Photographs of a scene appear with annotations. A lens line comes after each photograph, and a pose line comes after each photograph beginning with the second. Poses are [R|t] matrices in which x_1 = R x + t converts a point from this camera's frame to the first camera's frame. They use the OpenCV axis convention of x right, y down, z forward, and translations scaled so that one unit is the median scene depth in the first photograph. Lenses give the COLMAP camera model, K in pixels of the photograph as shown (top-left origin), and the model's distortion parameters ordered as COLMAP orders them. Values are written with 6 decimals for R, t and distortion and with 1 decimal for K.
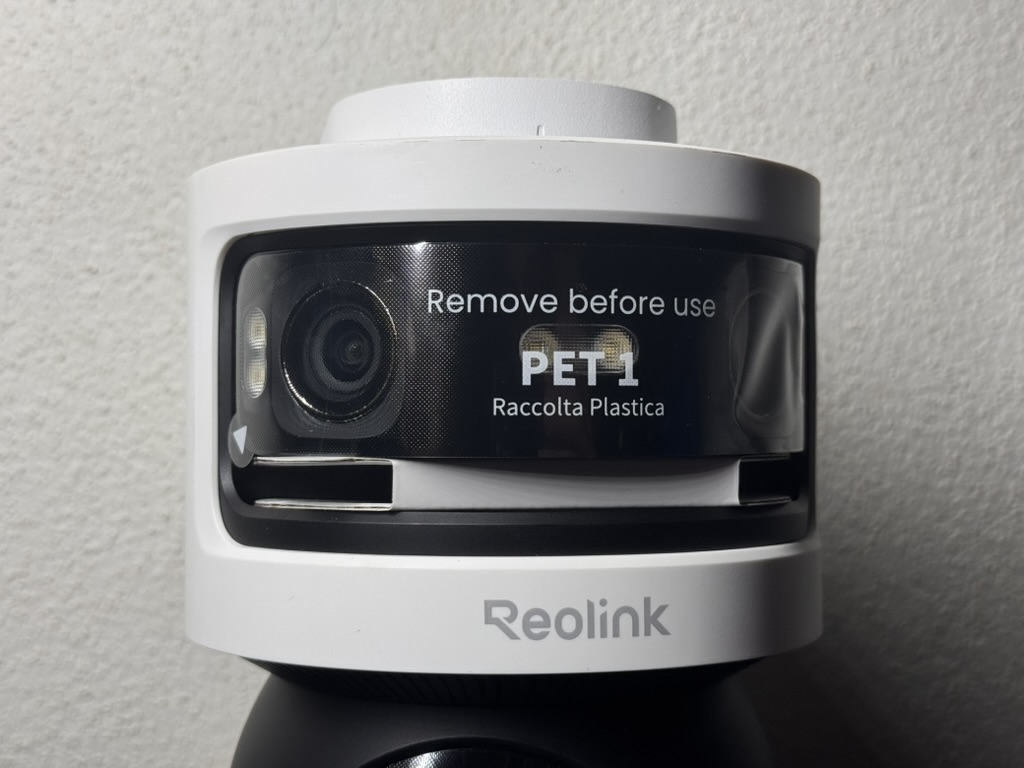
lens RADIAL K [[1503.4, 0, 512.0], [0, 1503.4, 384.0], [0, 0, 1]] dist [0.196987, -0.635332]
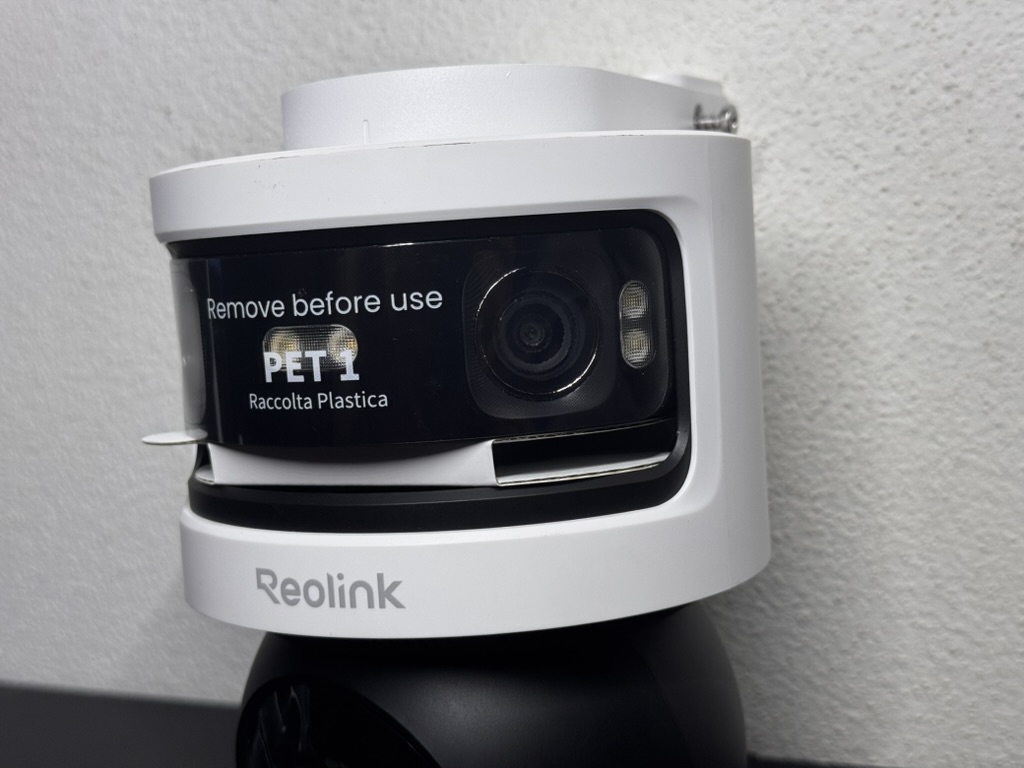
lens RADIAL K [[1503.4, 0, 512.0], [0, 1503.4, 384.0], [0, 0, 1]] dist [0.196987, -0.635332]
pose [[0.796824, 0.000870, -0.604210, 0.533284], [0.078200, 0.991440, 0.104557, -0.064875], [0.599129, -0.130563, 0.789935, 0.141575]]
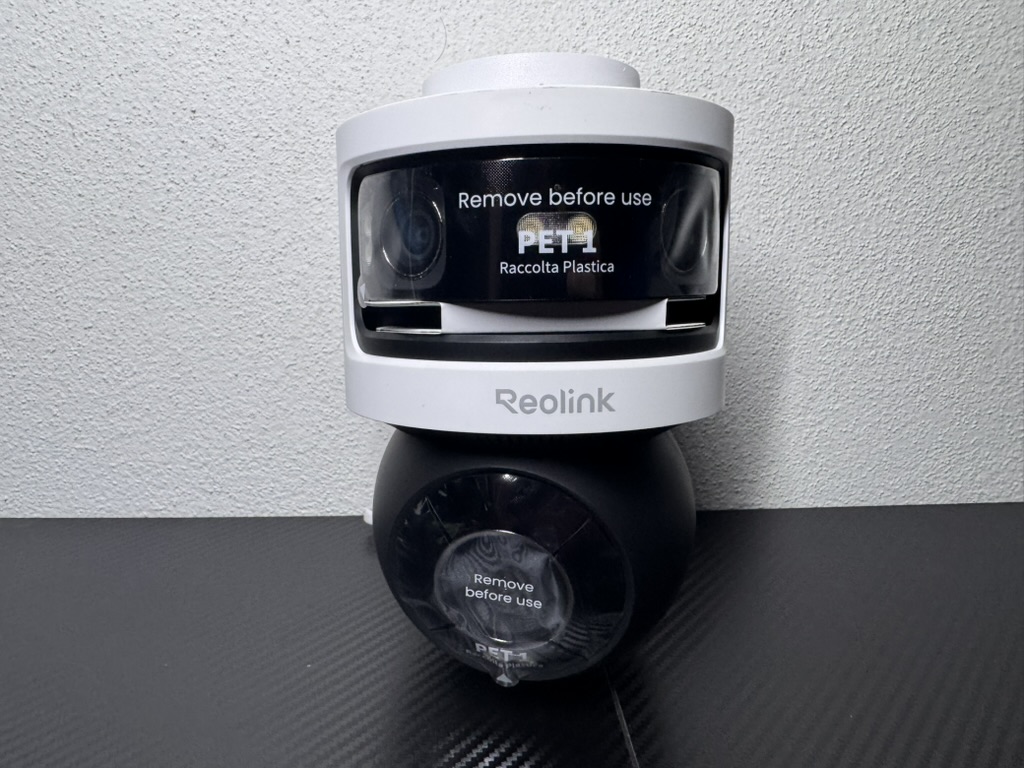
lens RADIAL K [[738.1, 0, 458.8], [0, 738.1, 382.9], [0, 0, 1]] dist [-0.006110, 0.001030]
pose [[0.980934, 0.010517, -0.194056, 0.061194], [0.020225, 0.987588, 0.155758, 0.008206], [0.193285, -0.156714, 0.968546, 0.146465]]
